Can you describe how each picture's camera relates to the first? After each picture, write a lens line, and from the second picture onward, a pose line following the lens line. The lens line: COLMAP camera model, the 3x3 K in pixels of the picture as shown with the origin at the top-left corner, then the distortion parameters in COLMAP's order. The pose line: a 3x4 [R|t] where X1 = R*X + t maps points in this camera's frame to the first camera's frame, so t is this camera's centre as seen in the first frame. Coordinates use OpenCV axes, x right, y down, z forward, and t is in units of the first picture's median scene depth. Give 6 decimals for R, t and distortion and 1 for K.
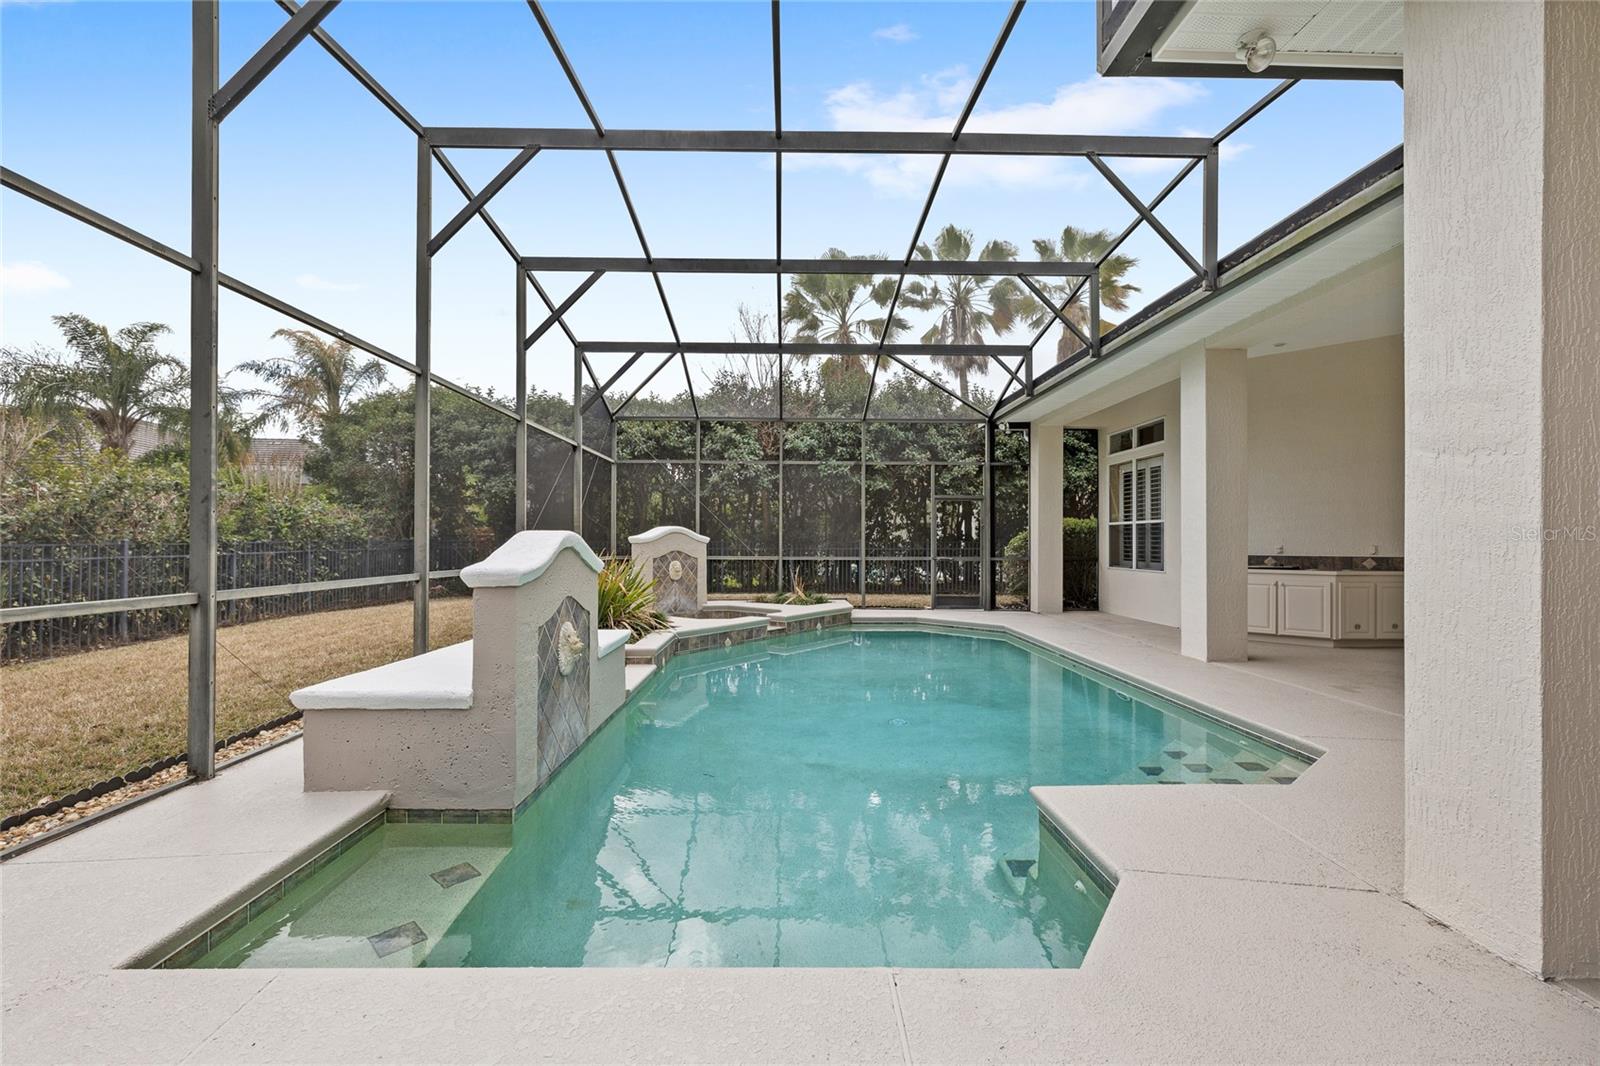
lens RADIAL K [[684.6, 0, 809.5], [0, 684.6, 539.2], [0, 0, 1]] dist [0.004493, 0.000763]
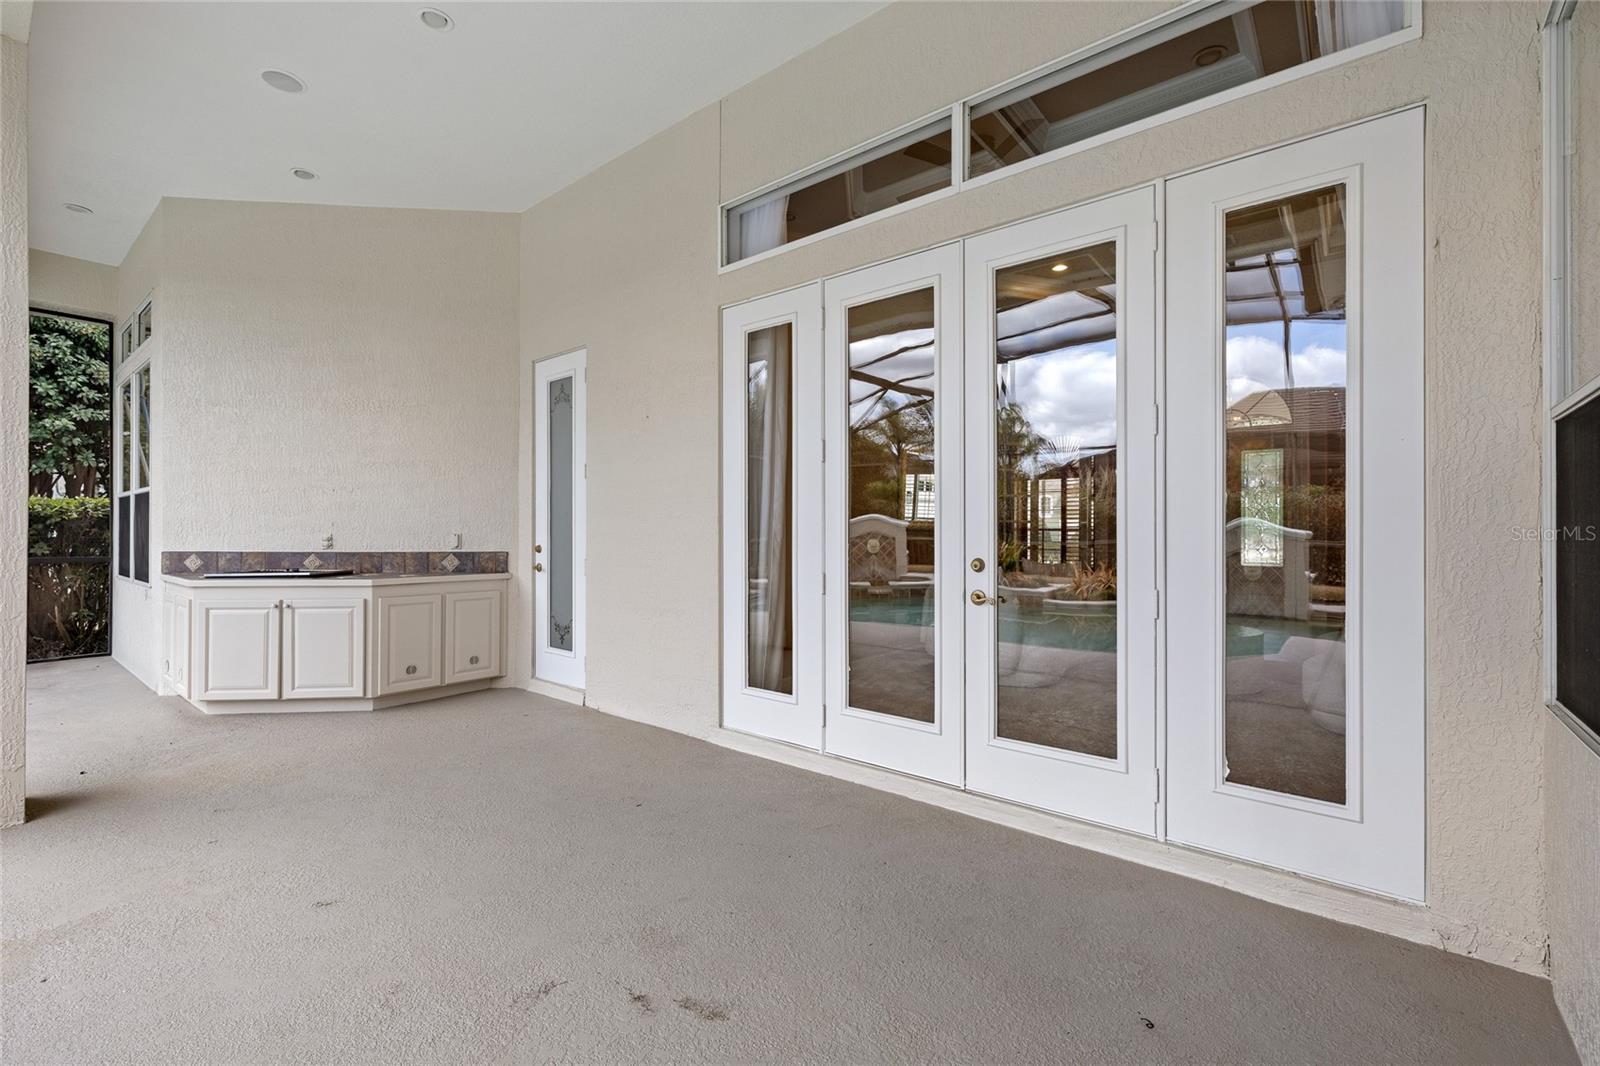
lens RADIAL K [[684.6, 0, 789.6], [0, 684.6, 529.9], [0, 0, 1]] dist [0.004493, 0.000763]
pose [[0.661292, 0.002474, 0.750124, 0.443251], [-0.003416, 0.999994, -0.000287, 0.003691], [-0.750120, -0.002372, 0.661297, 0.280511]]
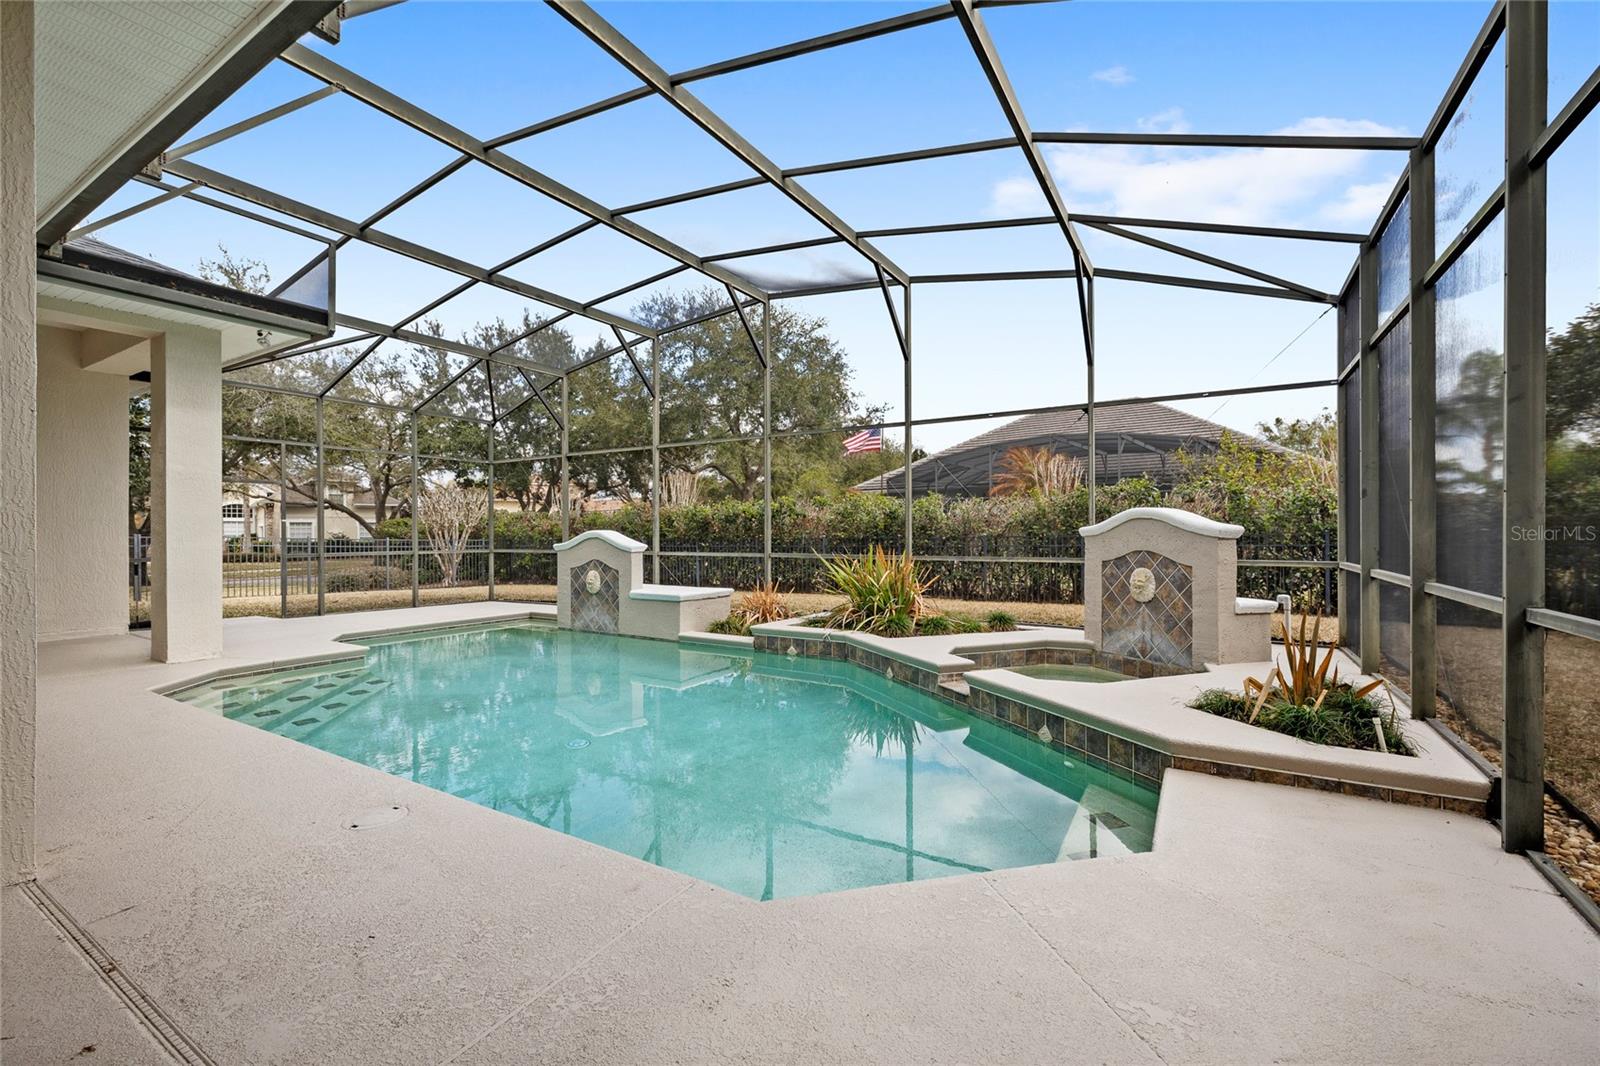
lens RADIAL K [[684.6, 0, 800.6], [0, 684.6, 535.6], [0, 0, 1]] dist [0.004493, 0.000763]
pose [[-0.543101, 0.000107, -0.839667, 0.453359], [0.003394, 0.999992, -0.002068, 0.005262], [0.839661, -0.003973, -0.543097, 1.112961]]
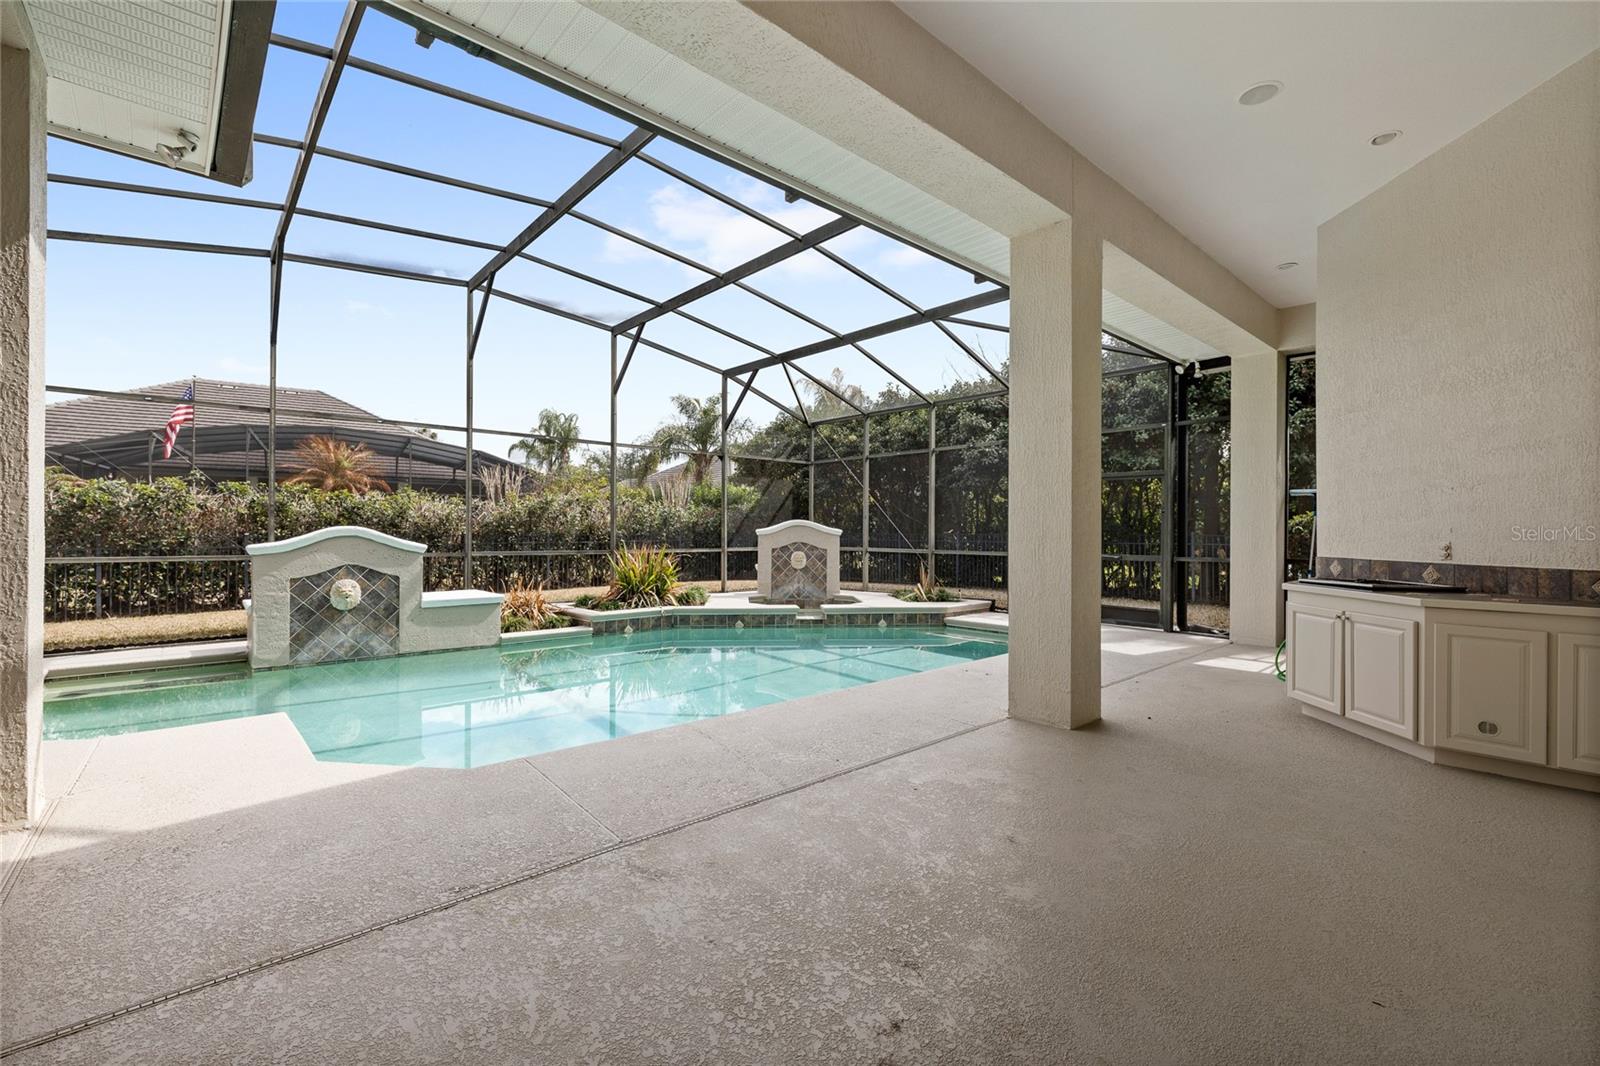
lens RADIAL K [[684.6, 0, 796.3], [0, 684.6, 532.2], [0, 0, 1]] dist [0.004493, 0.000763]
pose [[0.650289, -0.001007, -0.759686, 0.659454], [0.000581, 0.999999, -0.000828, 0.002023], [0.759687, 0.000097, 0.650289, 0.295403]]
